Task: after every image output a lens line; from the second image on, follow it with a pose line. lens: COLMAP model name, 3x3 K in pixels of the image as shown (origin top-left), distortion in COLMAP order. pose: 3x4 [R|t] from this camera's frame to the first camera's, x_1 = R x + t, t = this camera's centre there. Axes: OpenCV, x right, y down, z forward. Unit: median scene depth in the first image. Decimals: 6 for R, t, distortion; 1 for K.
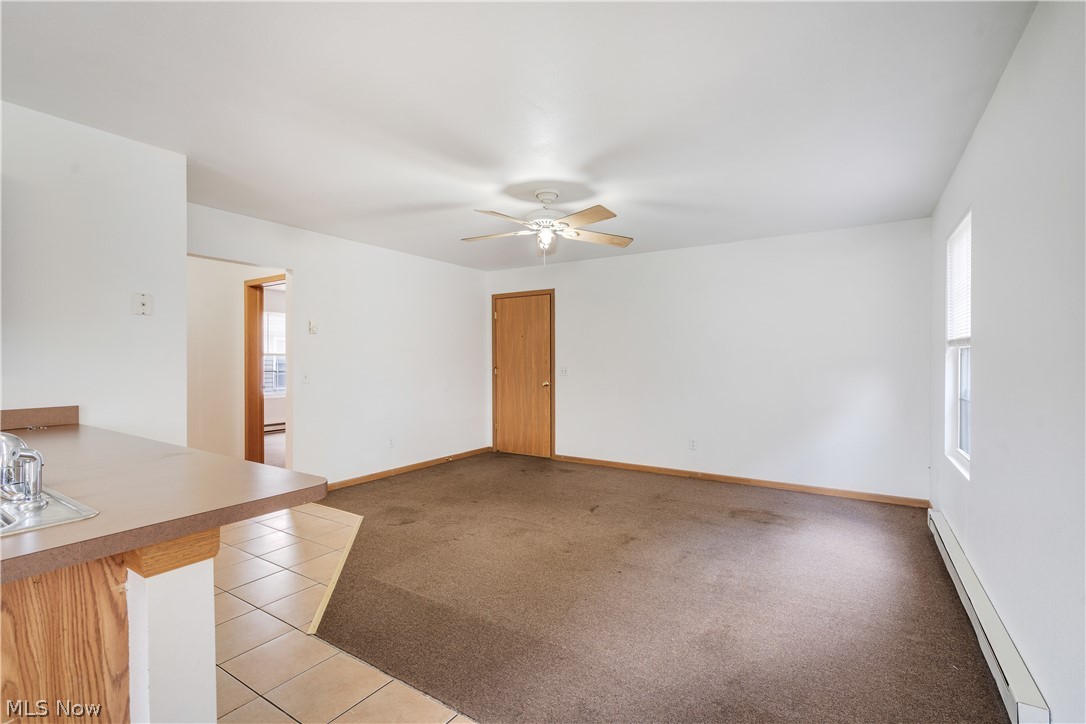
lens RADIAL K [[492.9, 0, 538.4], [0, 492.9, 357.6], [0, 0, 1]] dist [-0.000080, 0.000593]
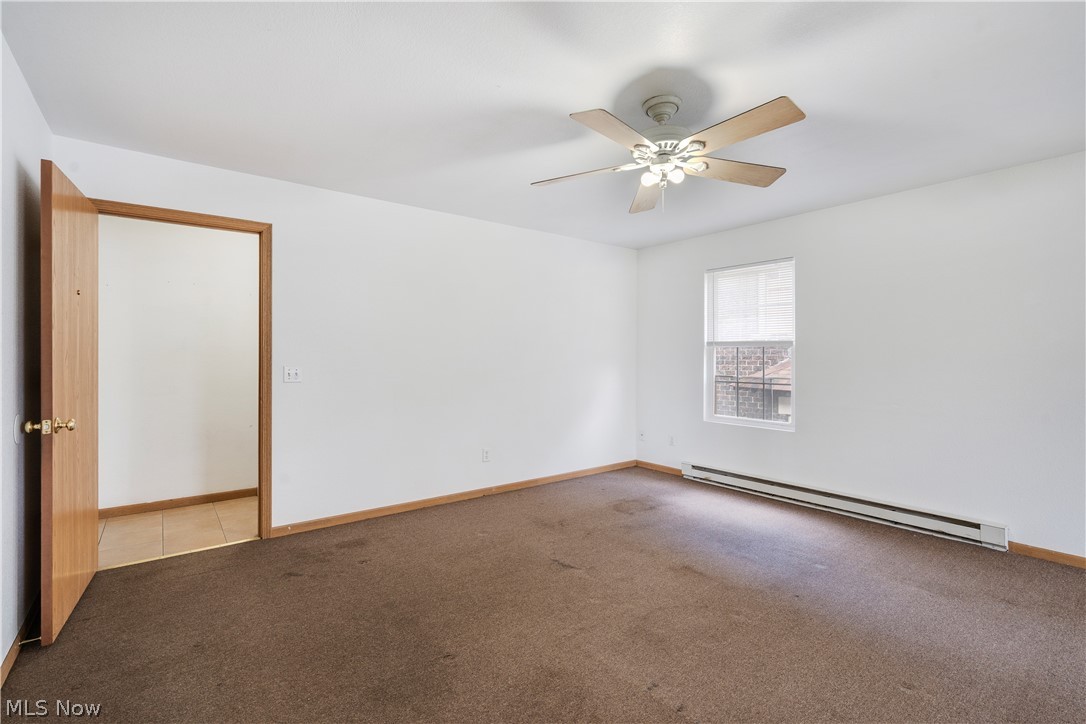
lens RADIAL K [[496.5, 0, 542.6], [0, 496.5, 352.8], [0, 0, 1]] dist [-0.000128, 0.000202]
pose [[0.324262, 0.005374, 0.945952, -0.623117], [-0.005348, 0.999978, -0.003847, 0.004070], [-0.945952, -0.003812, 0.324283, 0.863581]]
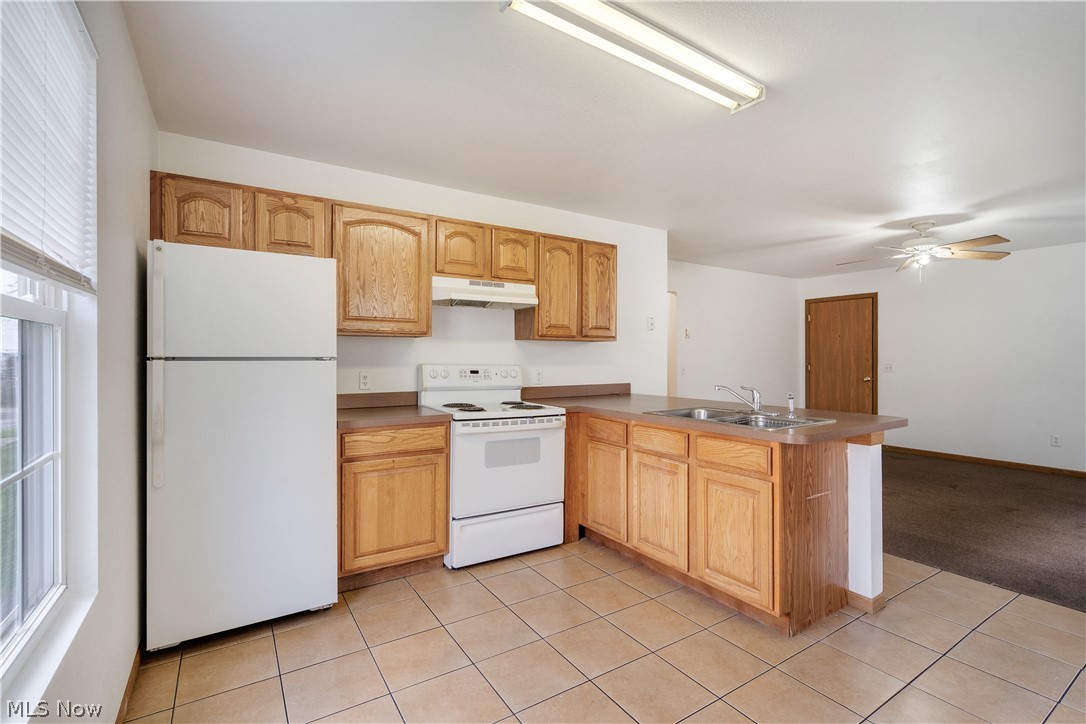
lens RADIAL K [[492.9, 0, 538.4], [0, 492.9, 357.6], [0, 0, 1]] dist [-0.000080, 0.000593]
pose [[0.912763, 0.001287, -0.408487, -0.331064], [0.000741, 0.999988, 0.004806, -0.001401], [0.408488, -0.004690, 0.912752, -0.486405]]
